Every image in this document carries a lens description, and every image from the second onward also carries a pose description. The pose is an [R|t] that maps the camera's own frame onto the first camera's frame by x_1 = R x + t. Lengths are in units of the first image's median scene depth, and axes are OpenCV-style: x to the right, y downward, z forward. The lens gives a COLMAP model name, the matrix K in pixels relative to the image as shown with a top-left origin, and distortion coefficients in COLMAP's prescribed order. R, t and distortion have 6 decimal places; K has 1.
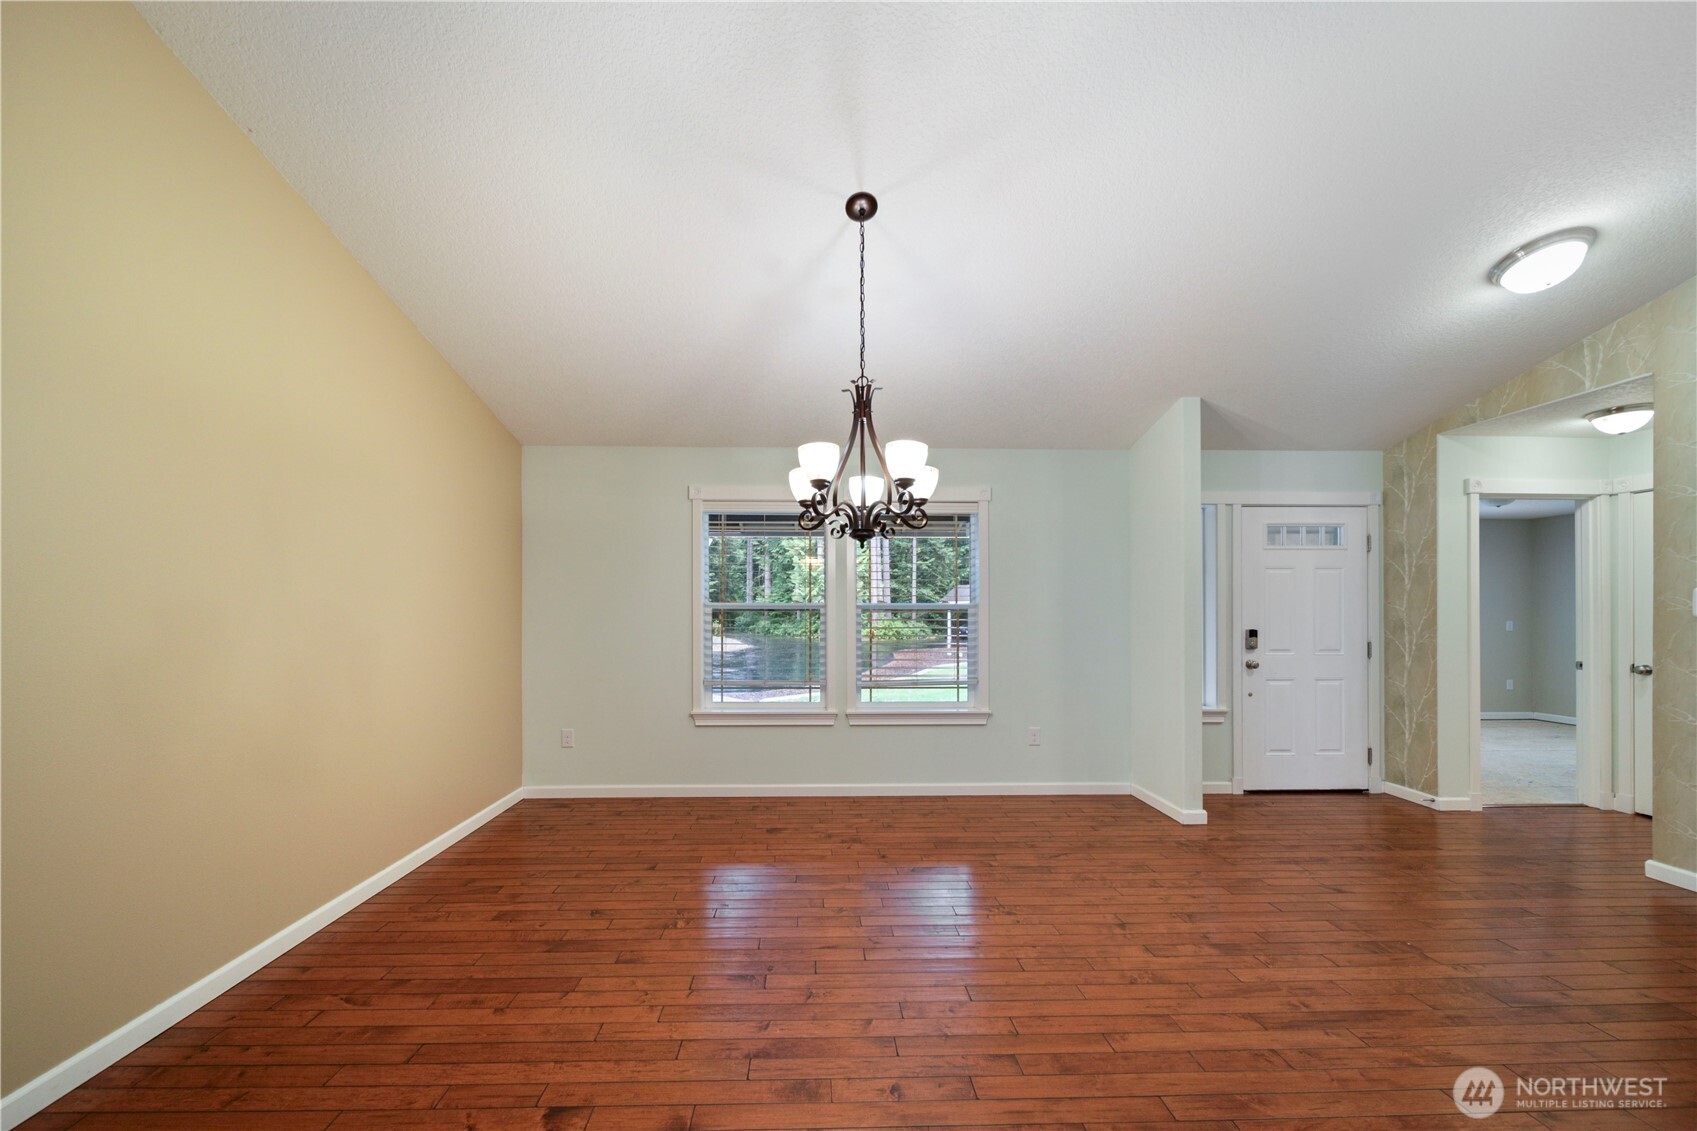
lens RADIAL K [[617.1, 0, 836.7], [0, 617.1, 614.1], [0, 0, 1]] dist [0.000930, 0.000034]
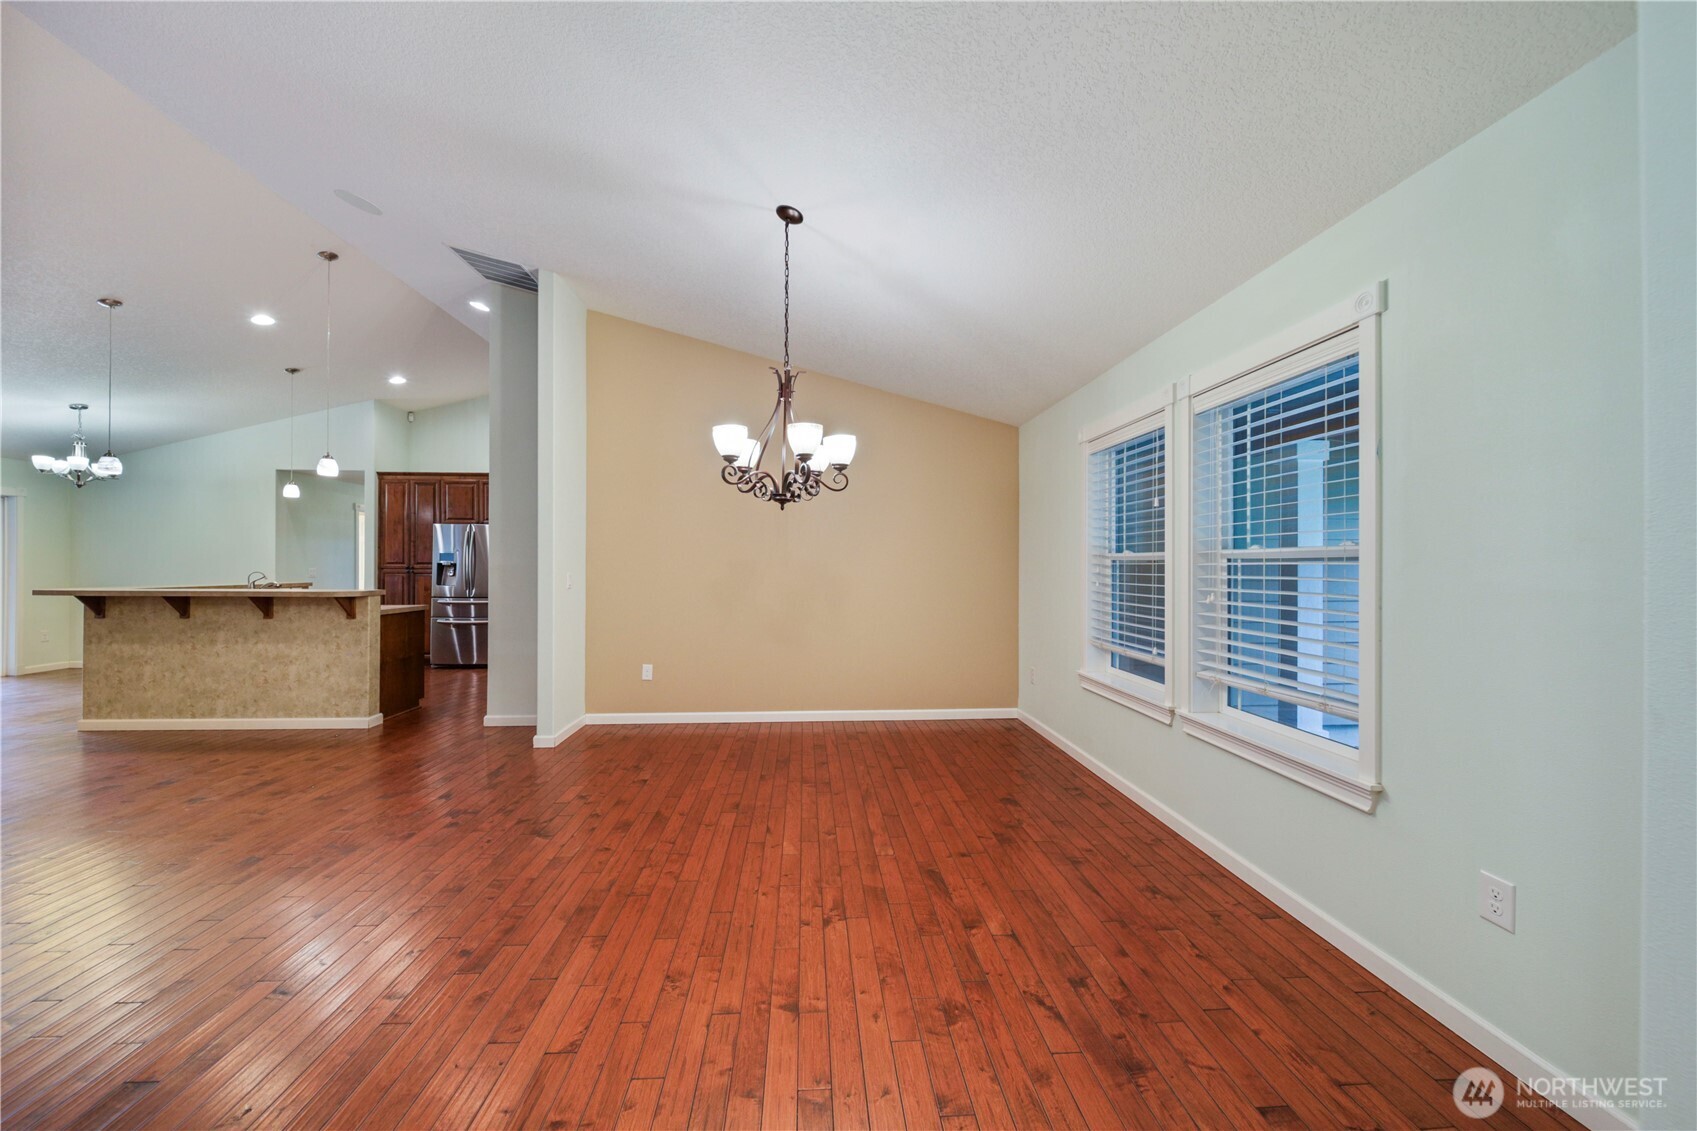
lens RADIAL K [[627.9, 0, 848.5], [0, 627.9, 565.5], [0, 0, 1]] dist [-0.000377, -0.000100]
pose [[0.030660, 0.000845, -0.999530, 1.126069], [-0.004014, 0.999992, 0.000722, -0.001416], [0.999522, 0.003990, 0.030663, 0.993197]]
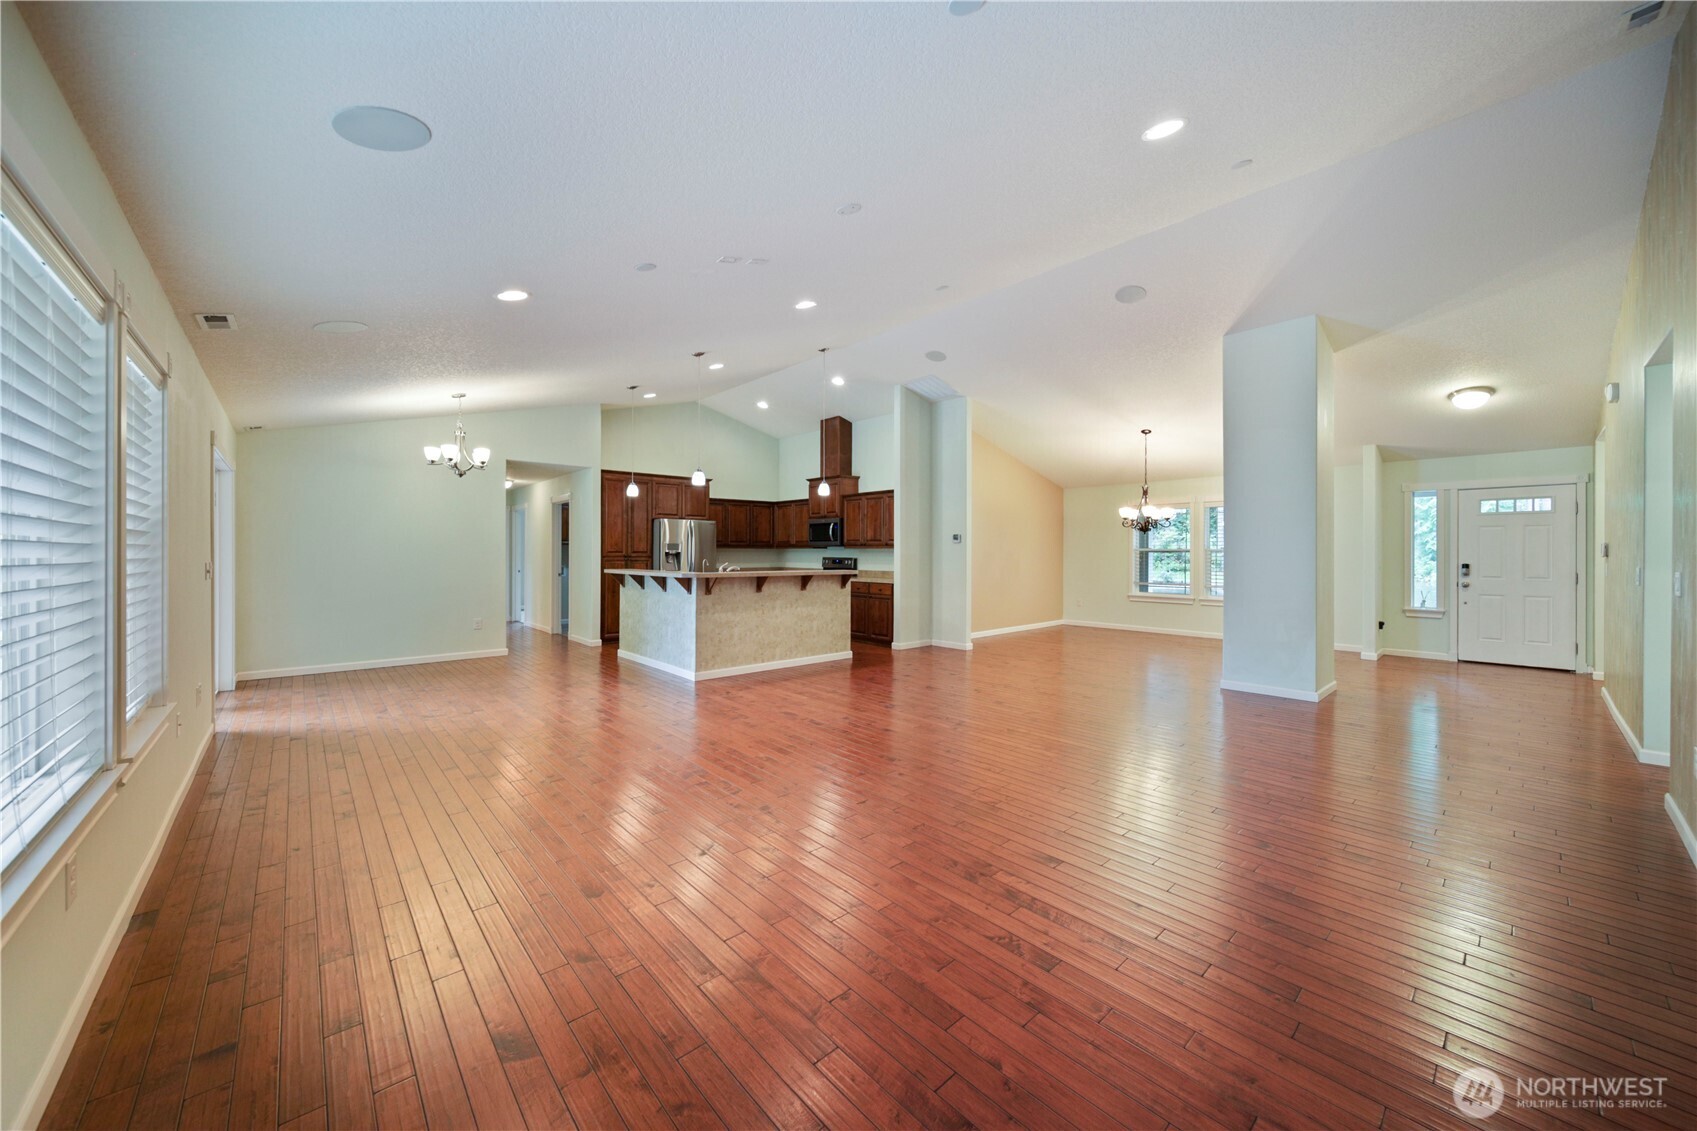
lens RADIAL K [[608.2, 0, 849.0], [0, 608.2, 557.7], [0, 0, 1]] dist [-0.000717, -0.000096]
pose [[0.640092, 0.009013, -0.768246, 1.382245], [-0.002037, 0.999948, 0.010034, -0.006133], [0.768296, -0.004858, 0.640076, -2.089849]]
